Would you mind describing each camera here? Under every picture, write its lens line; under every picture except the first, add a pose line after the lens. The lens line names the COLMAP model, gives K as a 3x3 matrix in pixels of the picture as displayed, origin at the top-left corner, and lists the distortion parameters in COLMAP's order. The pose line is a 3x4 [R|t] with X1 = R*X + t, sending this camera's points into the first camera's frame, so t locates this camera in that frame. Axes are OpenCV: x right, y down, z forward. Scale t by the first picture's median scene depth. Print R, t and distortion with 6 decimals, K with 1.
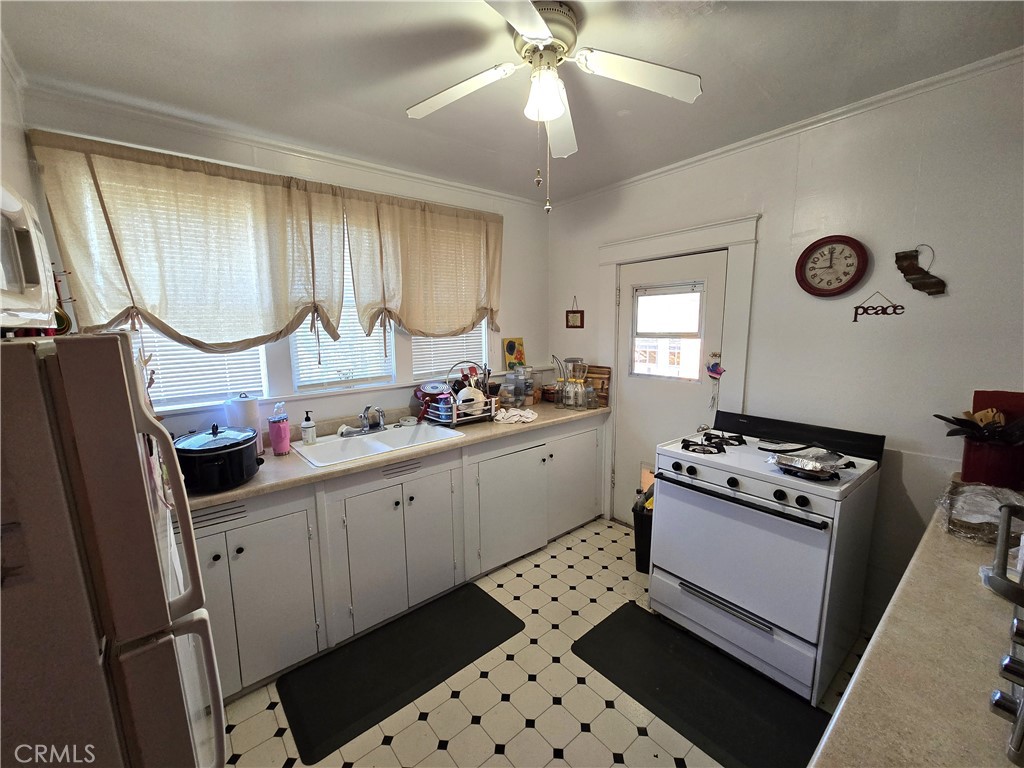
lens RADIAL K [[418.2, 0, 510.4], [0, 418.2, 387.8], [0, 0, 1]] dist [-0.003011, 0.000317]
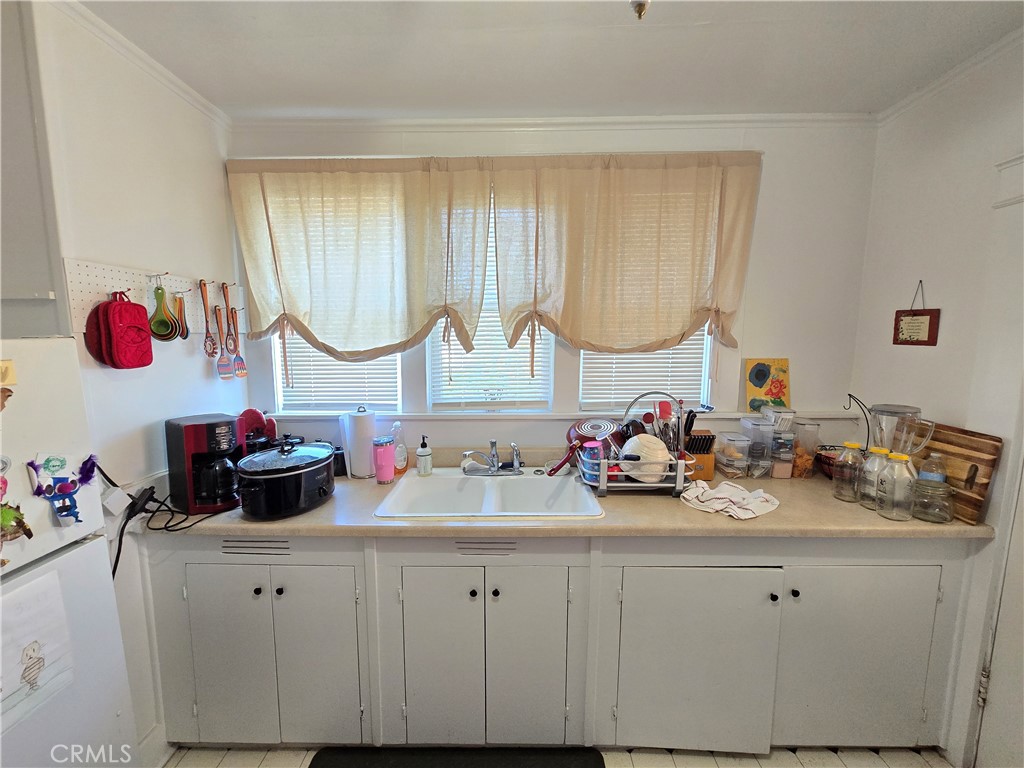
lens RADIAL K [[418.2, 0, 513.1], [0, 418.2, 386.8], [0, 0, 1]] dist [-0.003011, 0.000317]
pose [[0.756473, 0.094611, -0.647146, 0.153961], [-0.108085, 0.993961, 0.018969, -0.065179], [0.645032, 0.055597, 0.762130, 0.404046]]
